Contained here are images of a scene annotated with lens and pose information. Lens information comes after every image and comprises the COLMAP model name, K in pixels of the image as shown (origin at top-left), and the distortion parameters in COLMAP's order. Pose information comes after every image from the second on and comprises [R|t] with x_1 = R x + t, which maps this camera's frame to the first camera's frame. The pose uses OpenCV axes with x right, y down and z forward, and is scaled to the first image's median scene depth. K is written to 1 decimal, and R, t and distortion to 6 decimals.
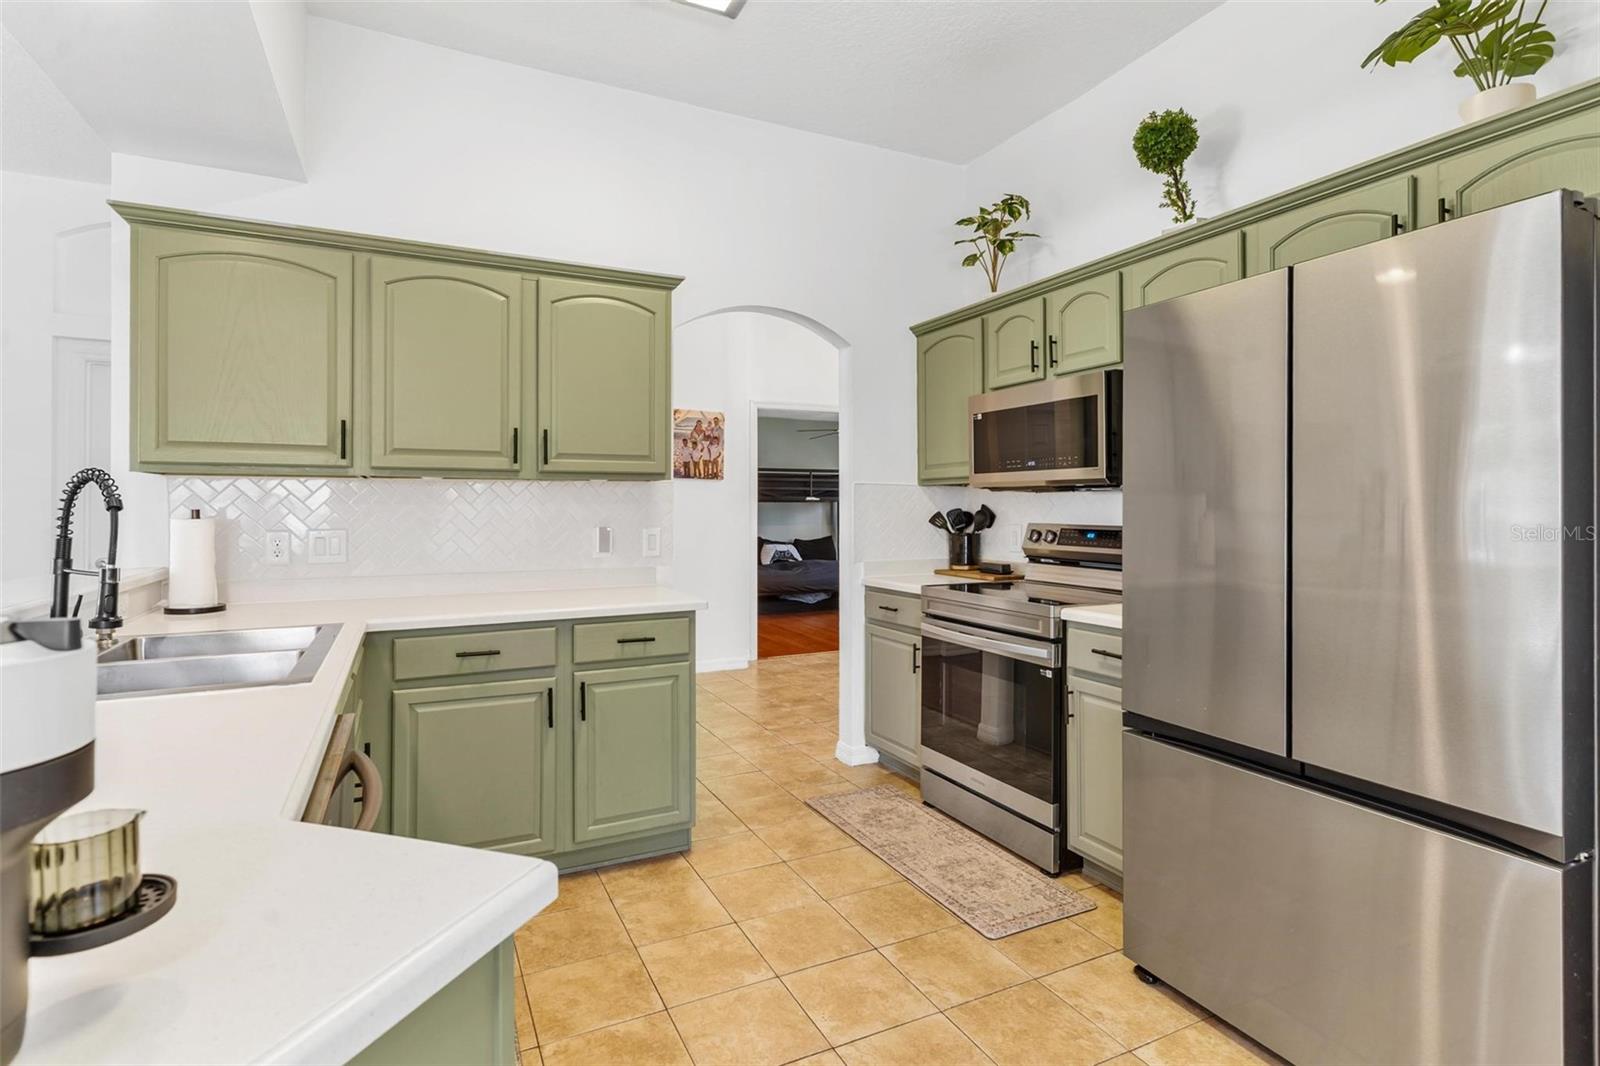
lens RADIAL K [[783.5, 0, 792.5], [0, 783.5, 500.0], [0, 0, 1]] dist [0.003999, -0.000947]
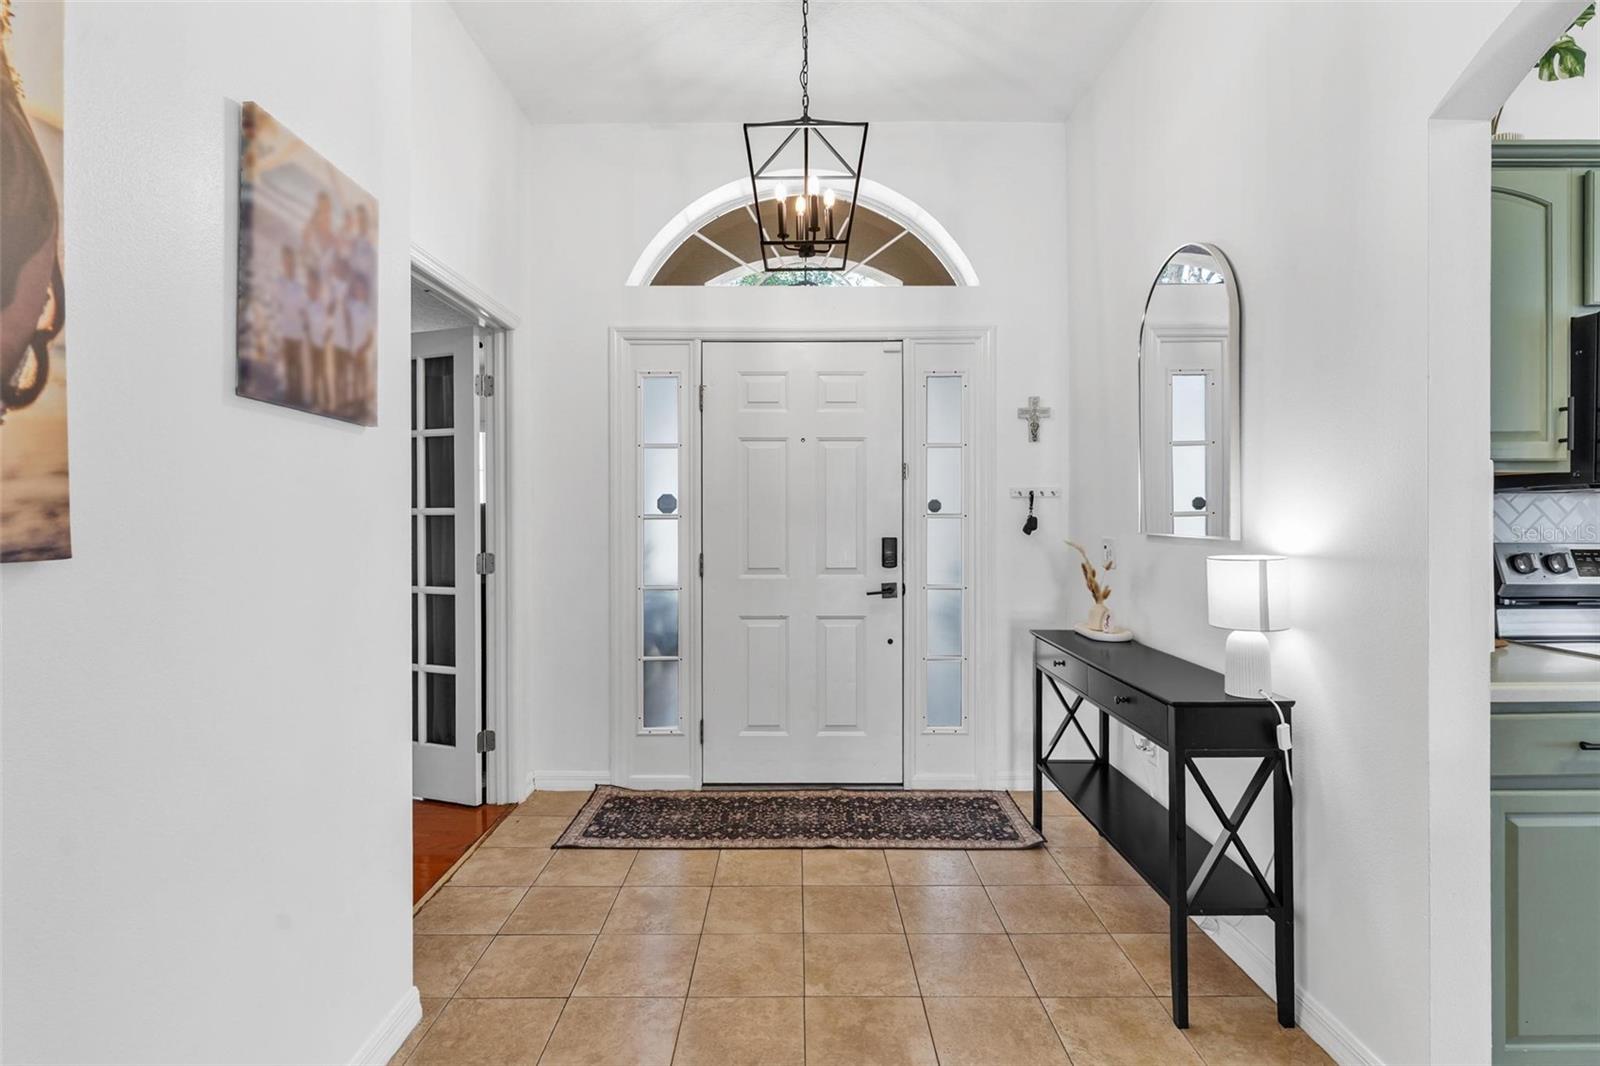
lens RADIAL K [[783.5, 0, 786.8], [0, 783.5, 516.5], [0, 0, 1]] dist [0.003999, -0.000947]
pose [[0.443358, -0.002824, 0.896340, -0.536376], [-0.003726, 0.999981, 0.004994, 0.010405], [-0.896337, -0.005553, 0.443339, 1.382540]]
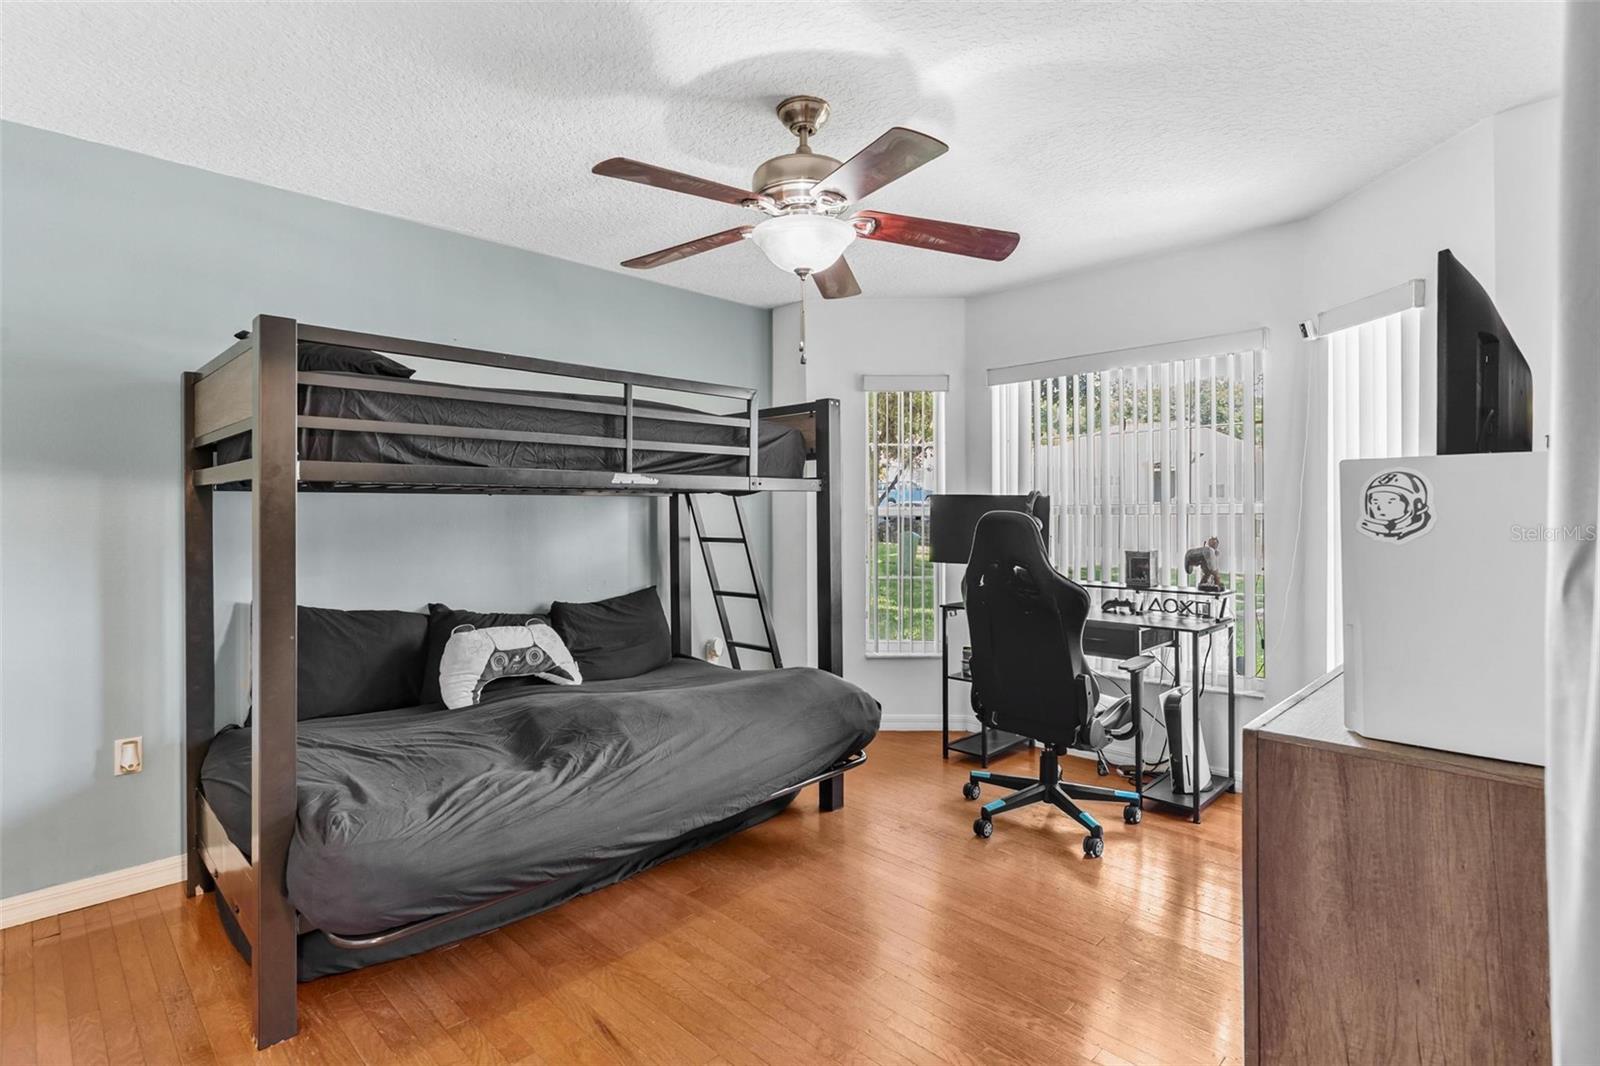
lens RADIAL K [[783.5, 0, 800.7], [0, 783.5, 516.4], [0, 0, 1]] dist [0.003999, -0.000947]
pose [[0.938226, -0.004968, 0.345988, -0.043411], [-0.001767, 0.999815, 0.019147, 0.016939], [-0.346019, -0.018576, 0.938044, 2.086671]]
